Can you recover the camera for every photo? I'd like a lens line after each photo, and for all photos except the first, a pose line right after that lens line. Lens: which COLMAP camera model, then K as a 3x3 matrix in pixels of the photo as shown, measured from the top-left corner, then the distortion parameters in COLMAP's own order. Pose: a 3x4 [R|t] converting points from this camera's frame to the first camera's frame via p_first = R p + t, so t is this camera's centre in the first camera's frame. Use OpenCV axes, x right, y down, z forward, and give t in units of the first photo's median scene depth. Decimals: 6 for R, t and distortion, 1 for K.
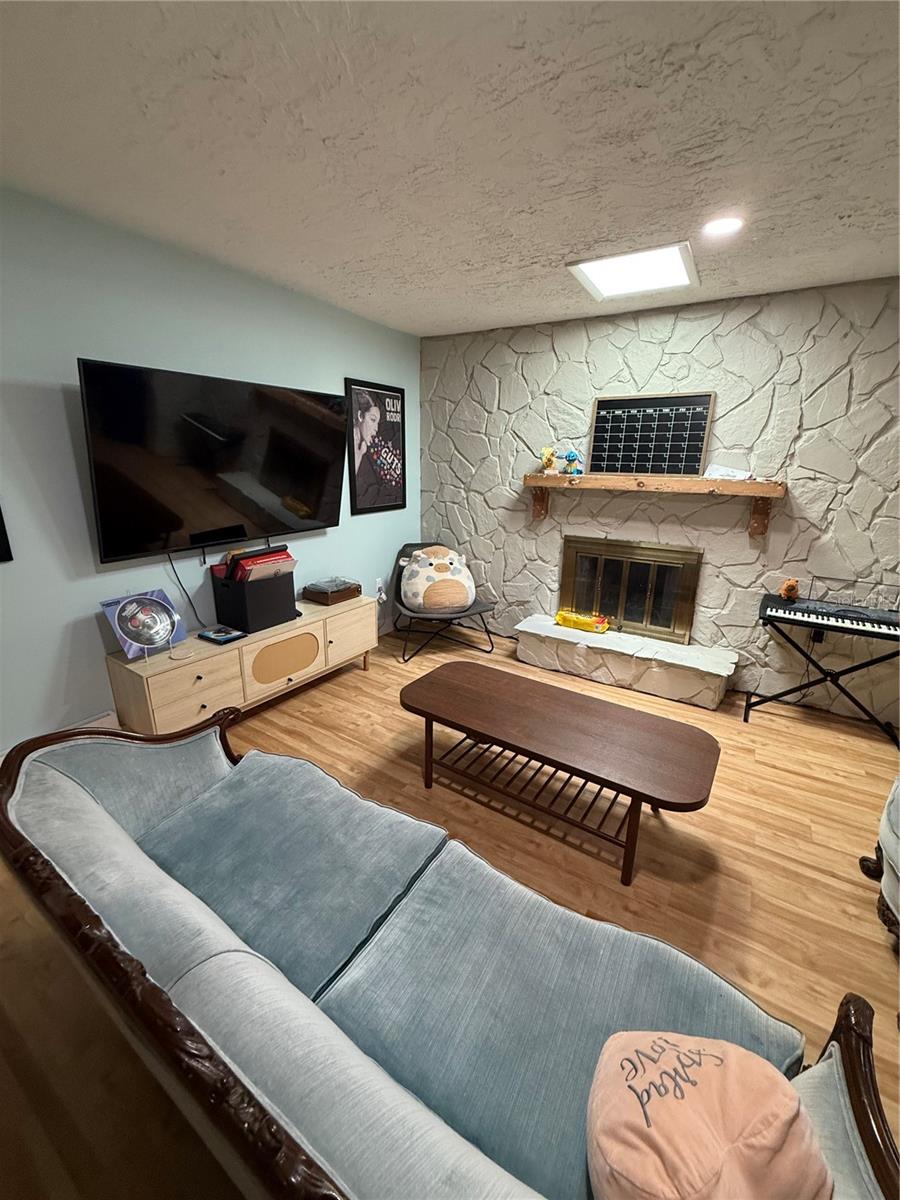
lens RADIAL K [[479.7, 0, 451.8], [0, 479.7, 597.9], [0, 0, 1]] dist [0.001421, 0.000073]
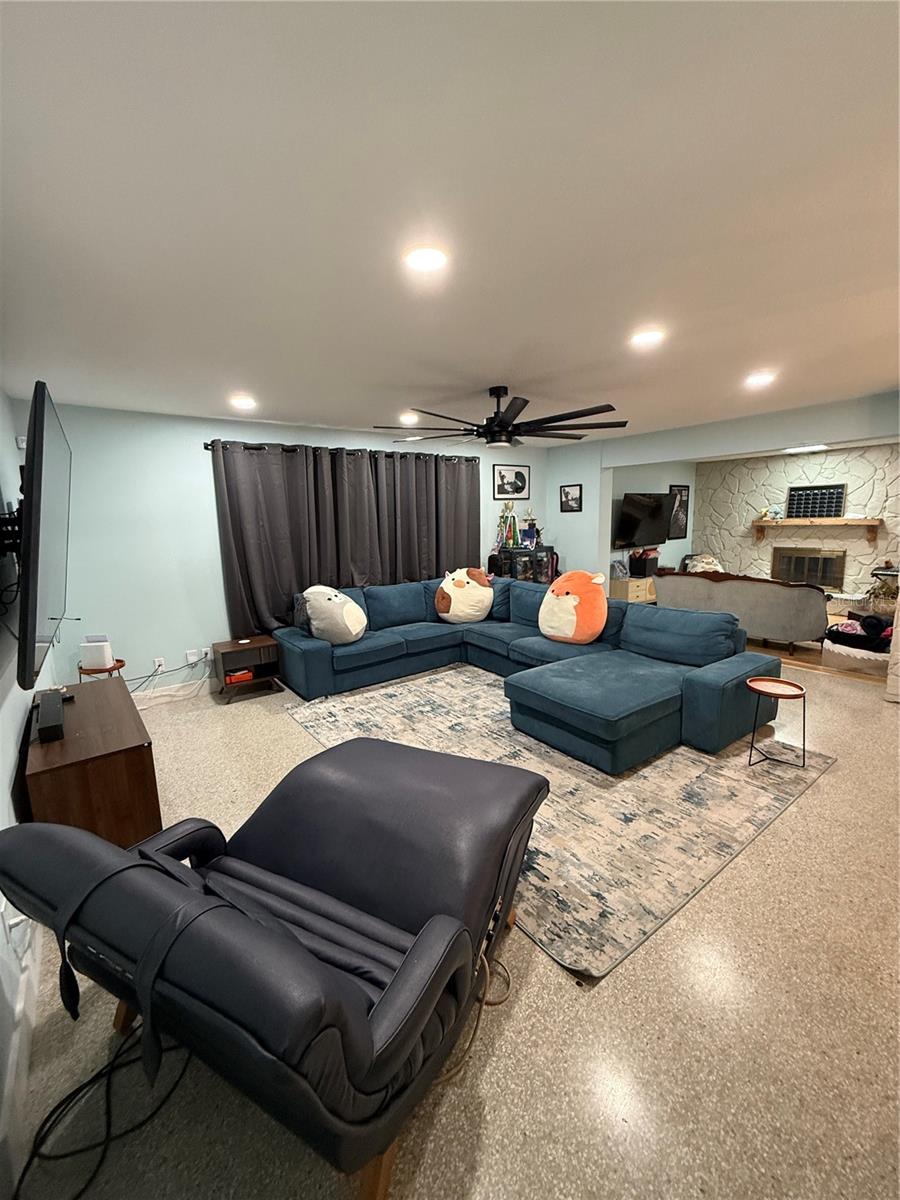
lens RADIAL K [[479.7, 0, 451.8], [0, 479.7, 597.9], [0, 0, 1]] dist [0.001421, 0.000073]
pose [[0.938617, 0.018869, -0.344446, -0.386747], [-0.059649, 0.992340, -0.108180, 0.427494], [0.339766, 0.122085, 0.932552, -1.520711]]
